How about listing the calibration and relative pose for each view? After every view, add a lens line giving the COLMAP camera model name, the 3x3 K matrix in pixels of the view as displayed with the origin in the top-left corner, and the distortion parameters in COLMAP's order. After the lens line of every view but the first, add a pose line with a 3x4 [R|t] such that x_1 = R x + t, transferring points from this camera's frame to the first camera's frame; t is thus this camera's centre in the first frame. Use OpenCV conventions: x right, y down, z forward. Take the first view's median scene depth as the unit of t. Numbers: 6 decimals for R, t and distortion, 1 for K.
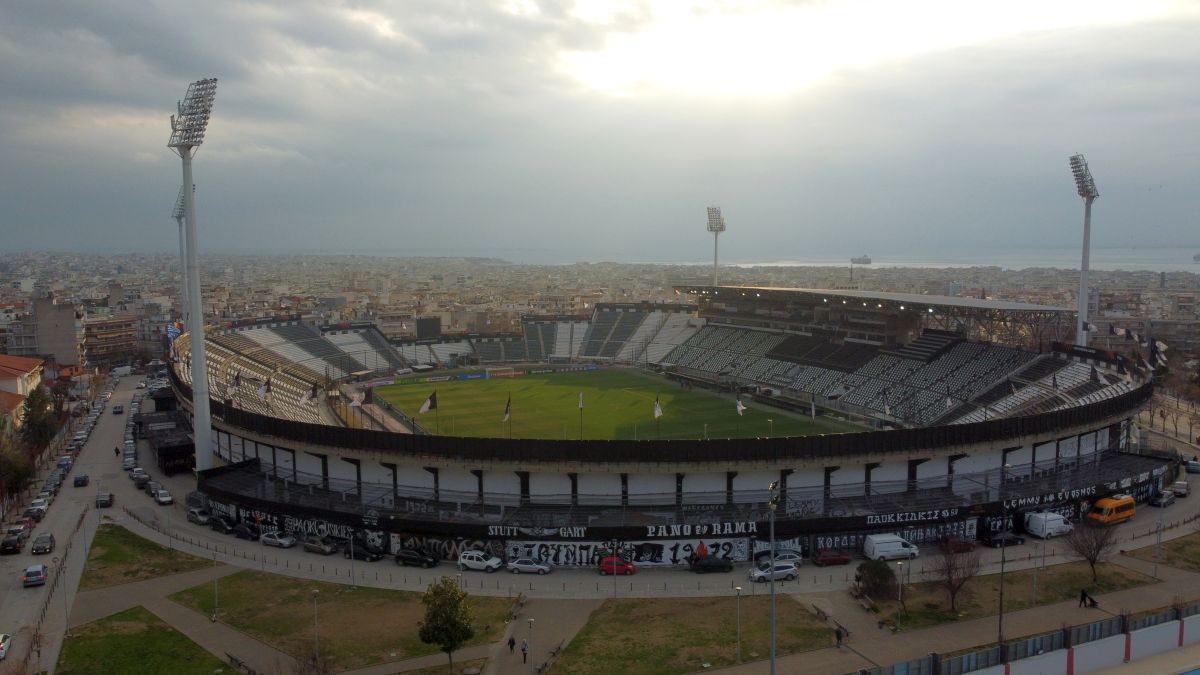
lens RADIAL K [[932.5, 0, 600.0], [0, 932.5, 337.5], [0, 0, 1]] dist [-0.001801, -0.005542]
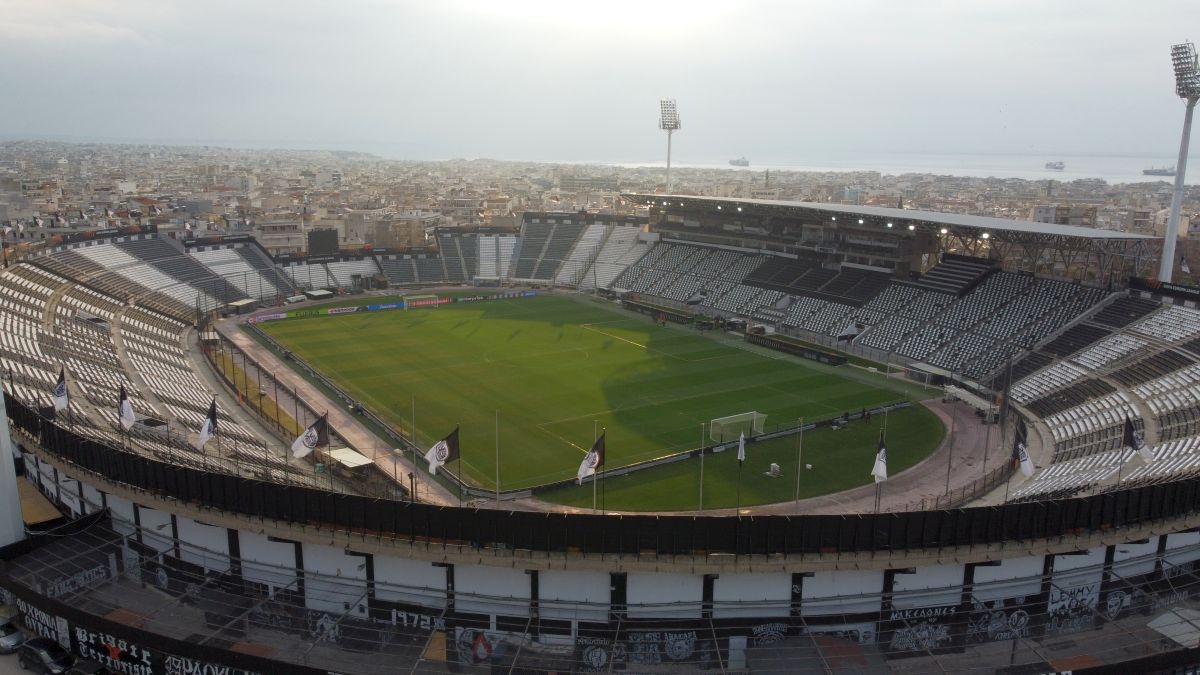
lens RADIAL K [[932.5, 0, 600.0], [0, 932.5, 337.5], [0, 0, 1]] dist [-0.001801, -0.005542]
pose [[0.990589, -0.006791, 0.136705, -0.060780], [-0.007955, 0.994224, 0.107033, -0.018006], [-0.136642, -0.107113, 0.984813, 0.171400]]
